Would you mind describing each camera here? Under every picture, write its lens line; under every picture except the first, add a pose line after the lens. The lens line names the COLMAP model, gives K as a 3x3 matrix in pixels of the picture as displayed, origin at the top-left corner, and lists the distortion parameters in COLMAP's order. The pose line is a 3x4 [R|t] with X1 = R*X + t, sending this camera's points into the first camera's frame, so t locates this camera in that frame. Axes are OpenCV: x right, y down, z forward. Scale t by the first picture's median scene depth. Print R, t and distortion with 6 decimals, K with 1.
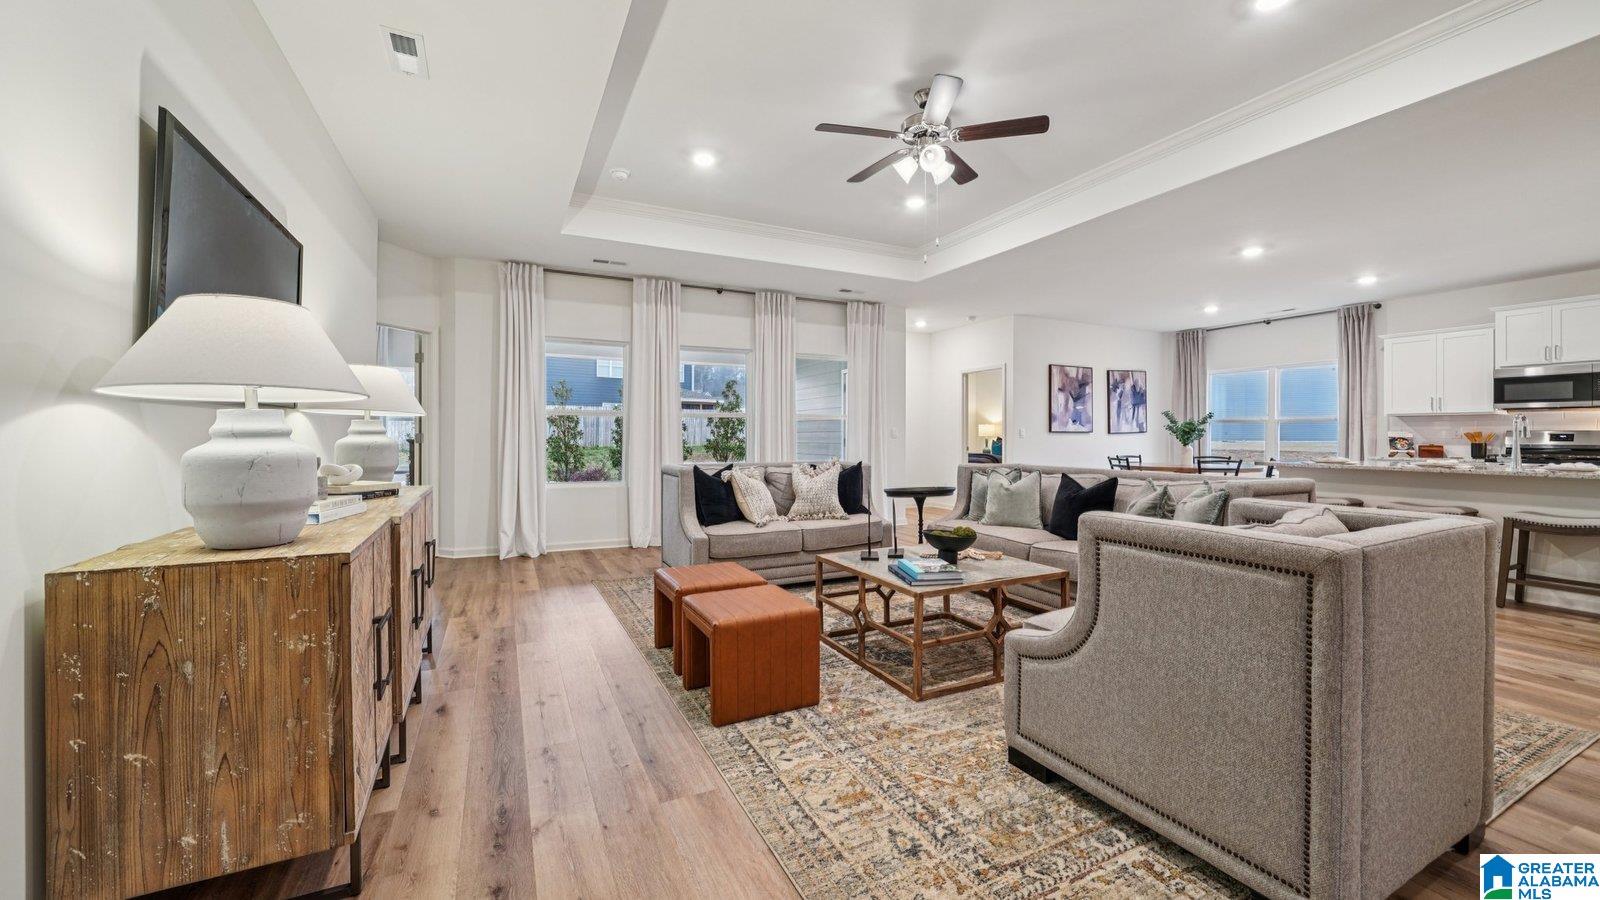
lens RADIAL K [[609.3, 0, 796.6], [0, 609.3, 435.6], [0, 0, 1]] dist [-0.016080, 0.002528]
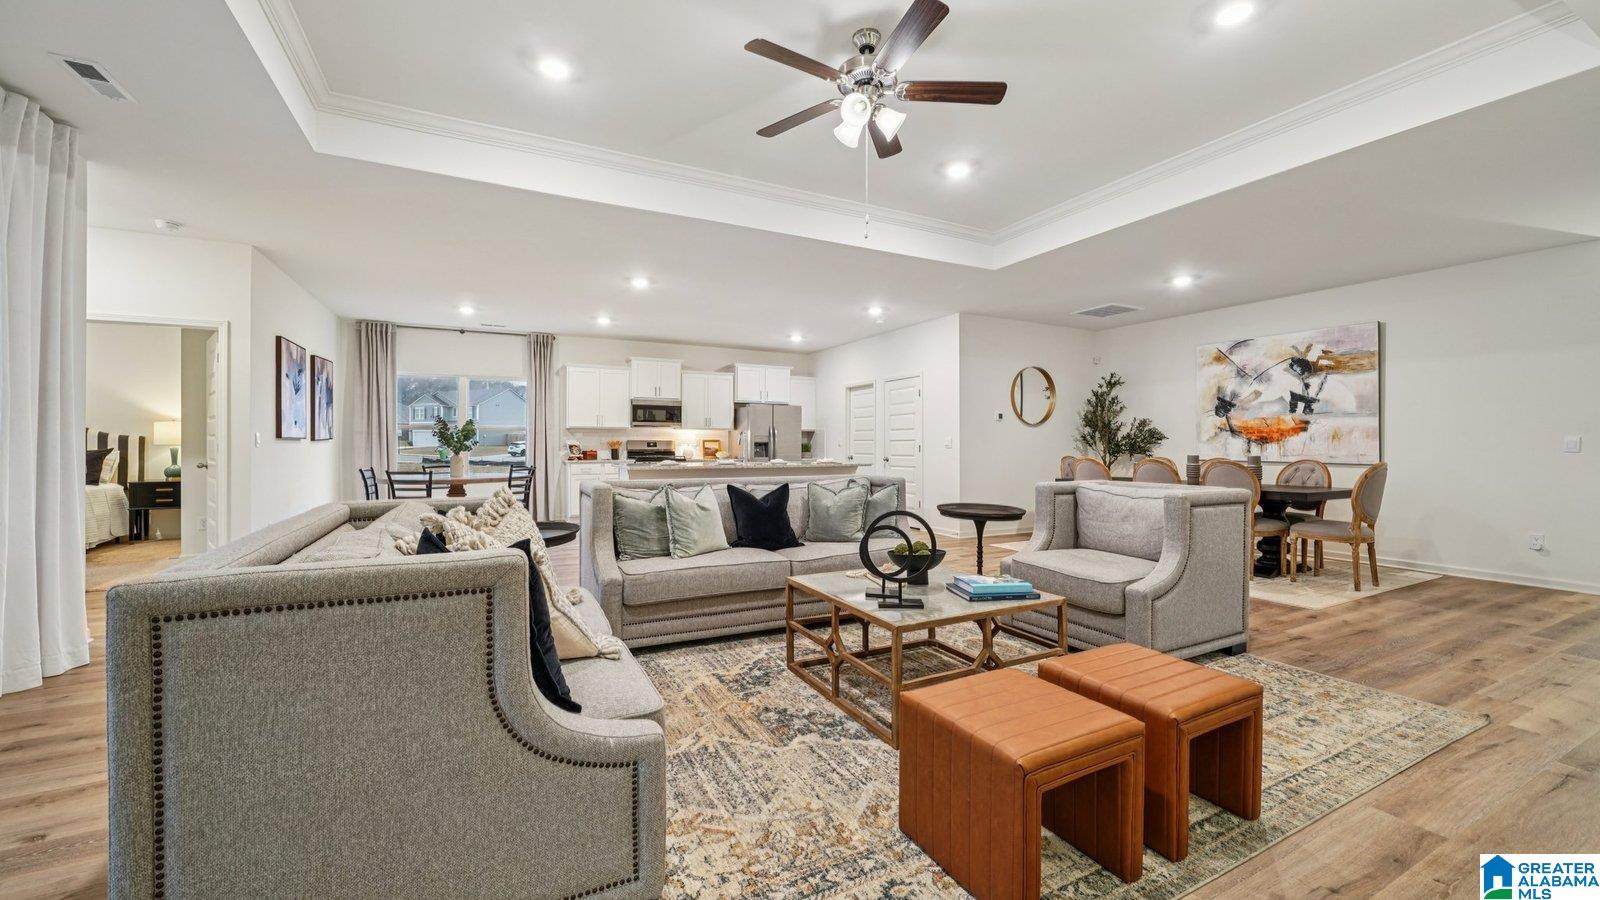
lens RADIAL K [[609.3, 0, 798.6], [0, 609.3, 446.1], [0, 0, 1]] dist [-0.016080, 0.002528]
pose [[-0.018821, -0.004635, 0.999812, -0.316822], [-0.002138, 0.999987, 0.004596, -0.001535], [-0.999821, -0.002051, -0.018830, 0.567995]]
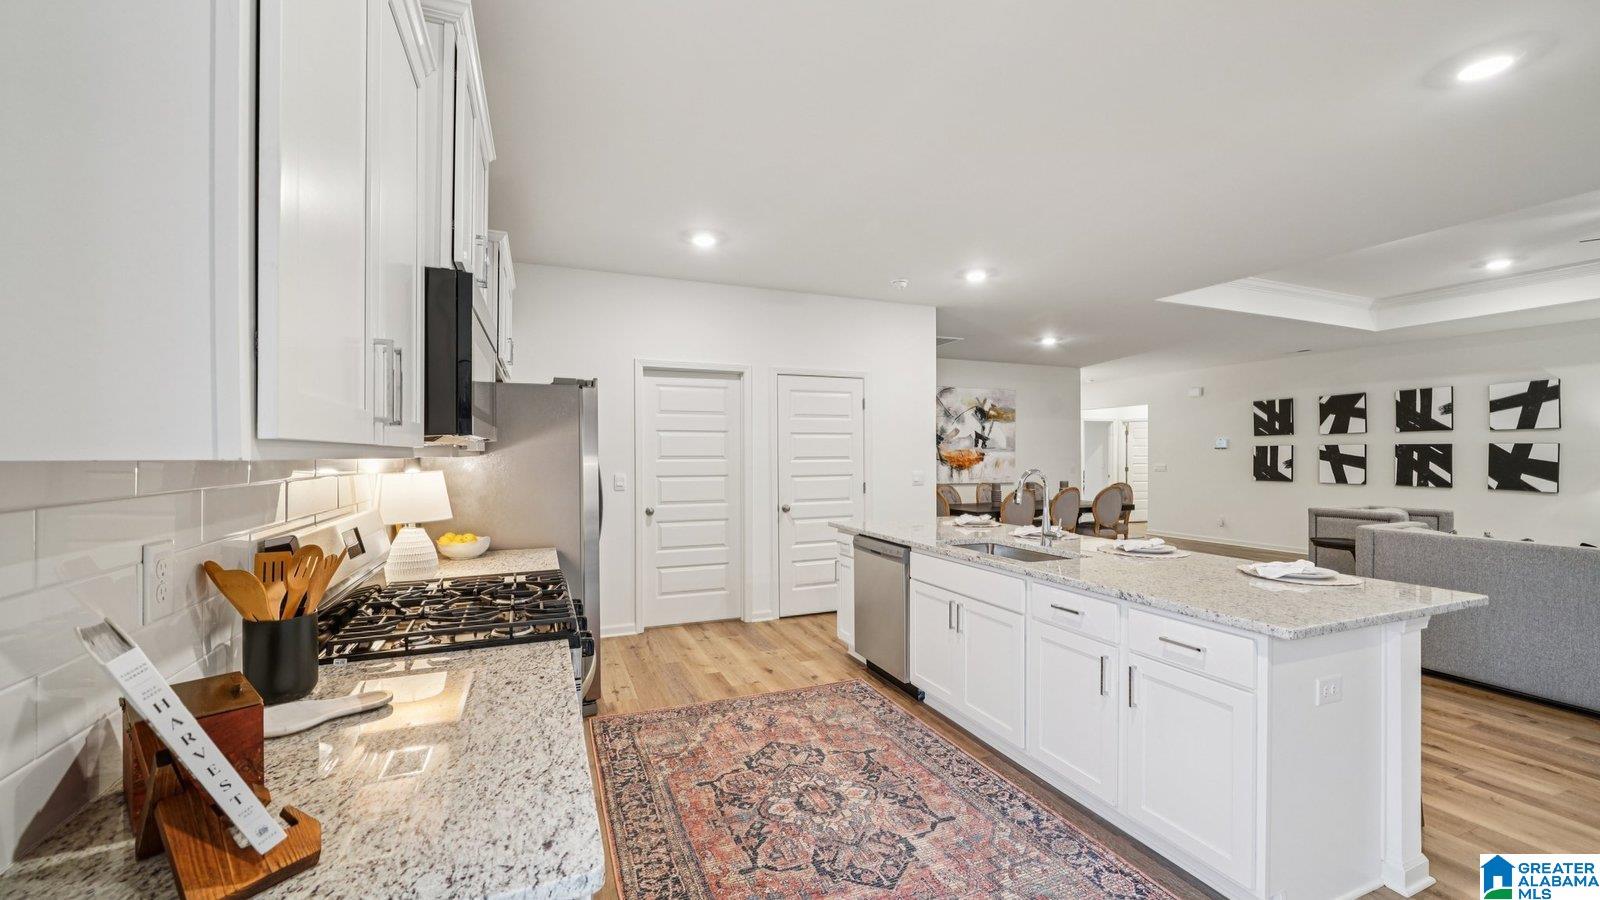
lens RADIAL K [[623.1, 0, 796.7], [0, 623.1, 455.3], [0, 0, 1]] dist [-0.013843, 0.003837]
pose [[-0.997800, -0.002329, 0.066249, 0.934804], [-0.002242, 0.999997, 0.001385, -0.035269], [-0.066252, 0.001234, -0.997802, 1.134932]]
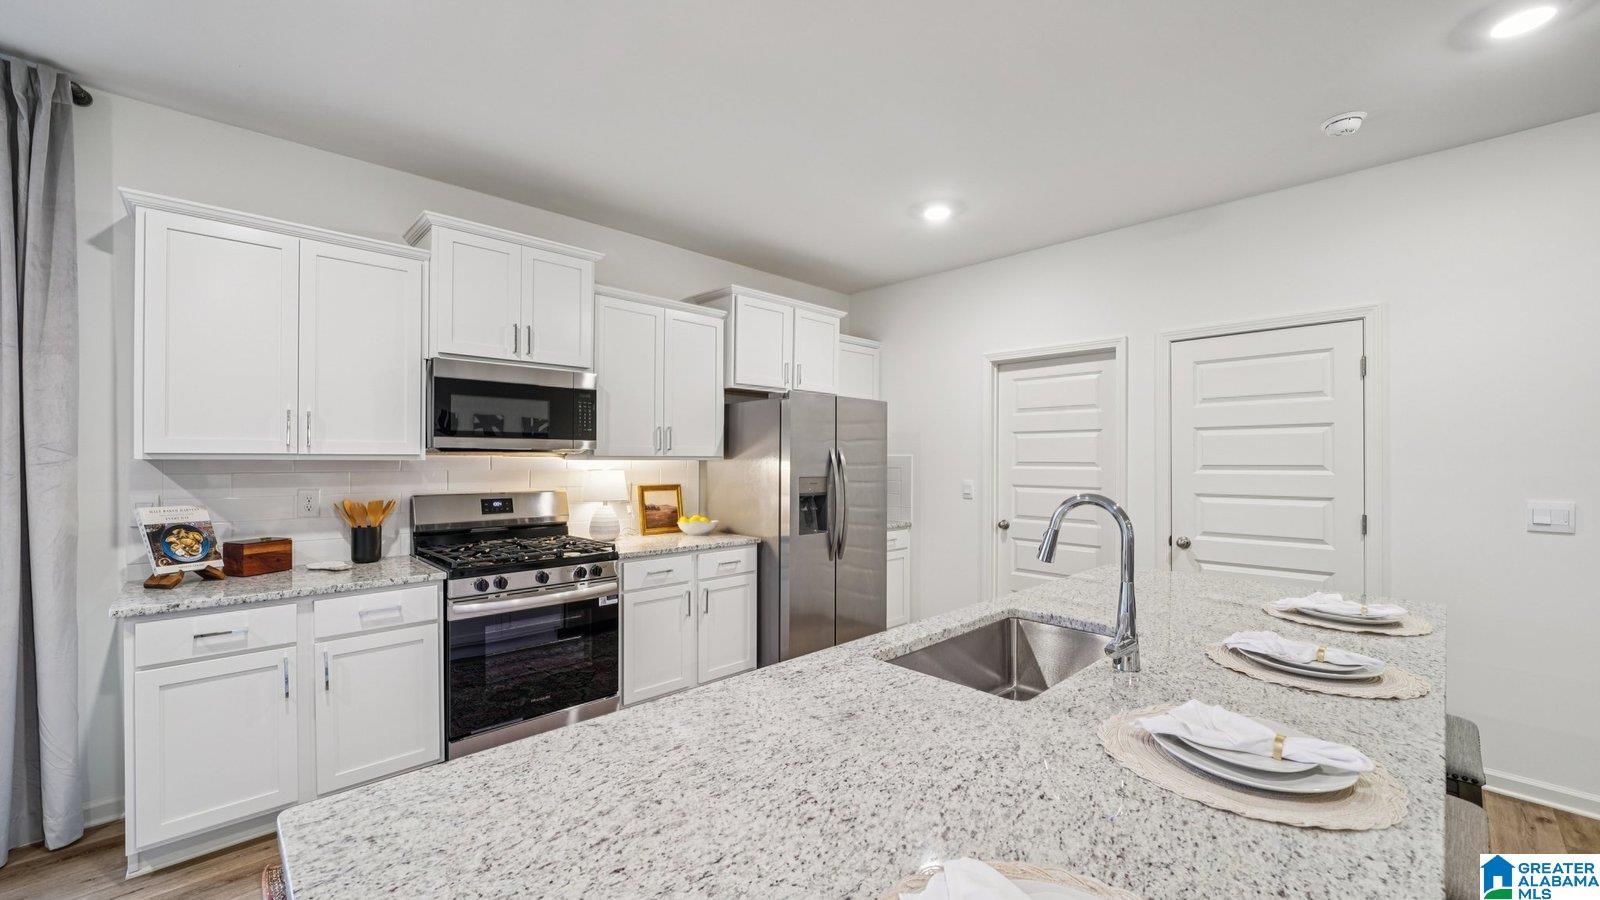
lens RADIAL K [[623.1, 0, 794.4], [0, 623.1, 457.4], [0, 0, 1]] dist [-0.013843, 0.003837]
pose [[-0.304371, -0.004839, 0.952541, 0.608079], [-0.005356, 0.999980, 0.003369, -0.038282], [-0.952539, -0.004077, -0.304390, 0.816821]]
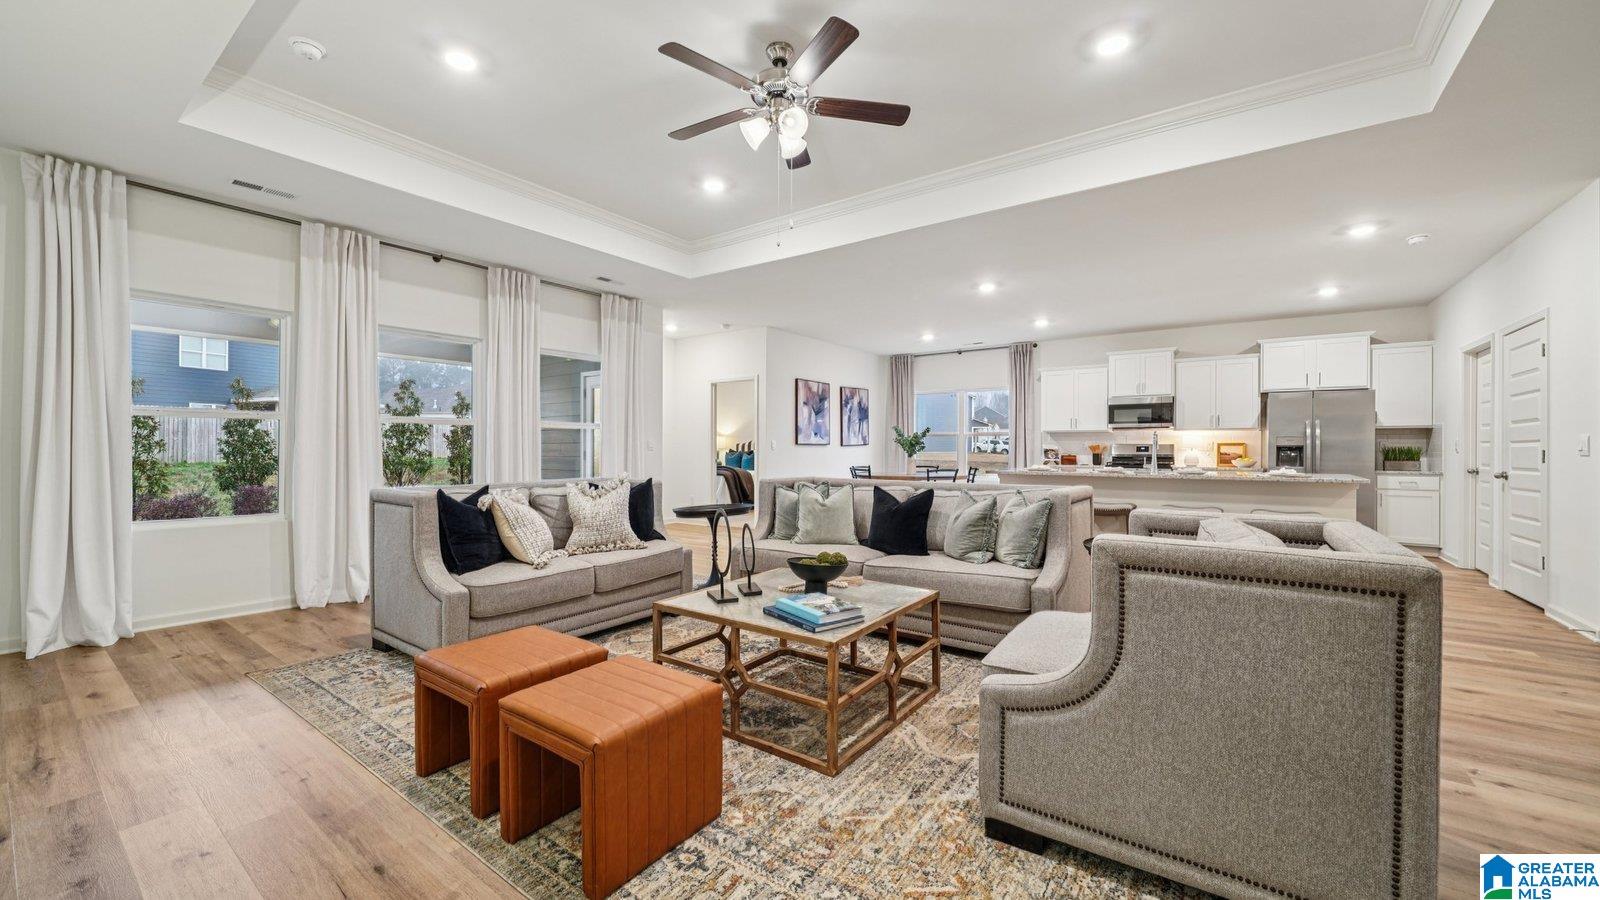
lens RADIAL K [[609.3, 0, 793.9], [0, 609.3, 448.7], [0, 0, 1]] dist [-0.016080, 0.002528]
pose [[0.884062, -0.000477, 0.467369, -0.085435], [-0.000475, 0.999998, 0.001919, -0.000327], [-0.467369, -0.001919, 0.884060, 0.117647]]
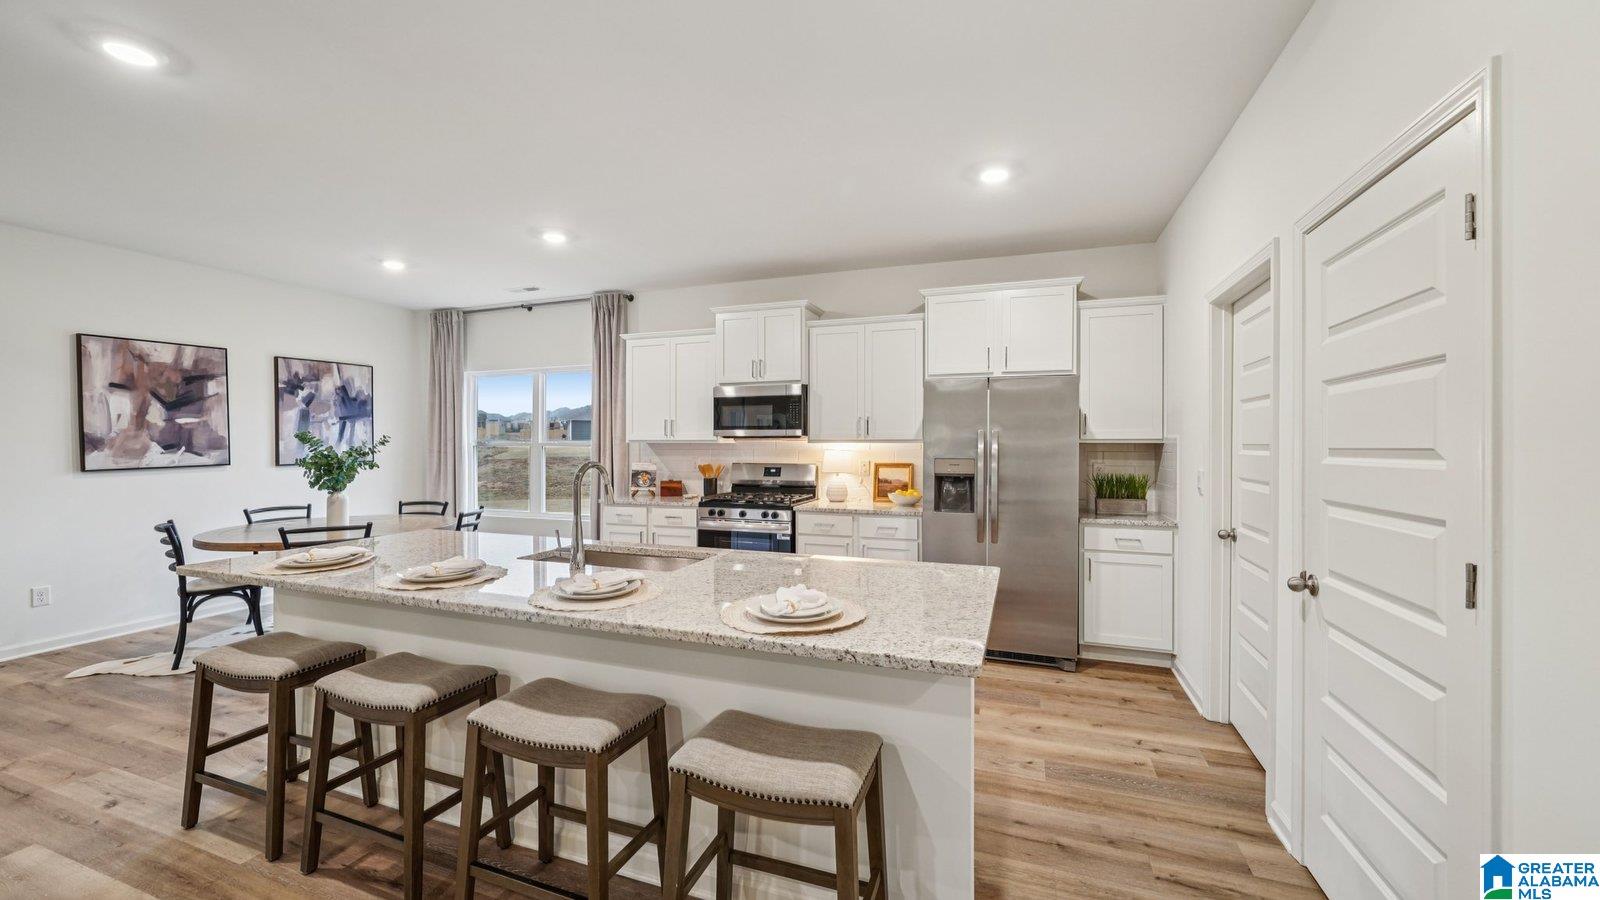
lens RADIAL K [[623.1, 0, 793.1], [0, 623.1, 446.6], [0, 0, 1]] dist [-0.013843, 0.003837]
pose [[0.723366, -0.007972, 0.690418, 0.622730], [0.002408, 0.999956, 0.009023, -0.035737], [-0.690460, -0.004865, 0.723354, 0.310236]]
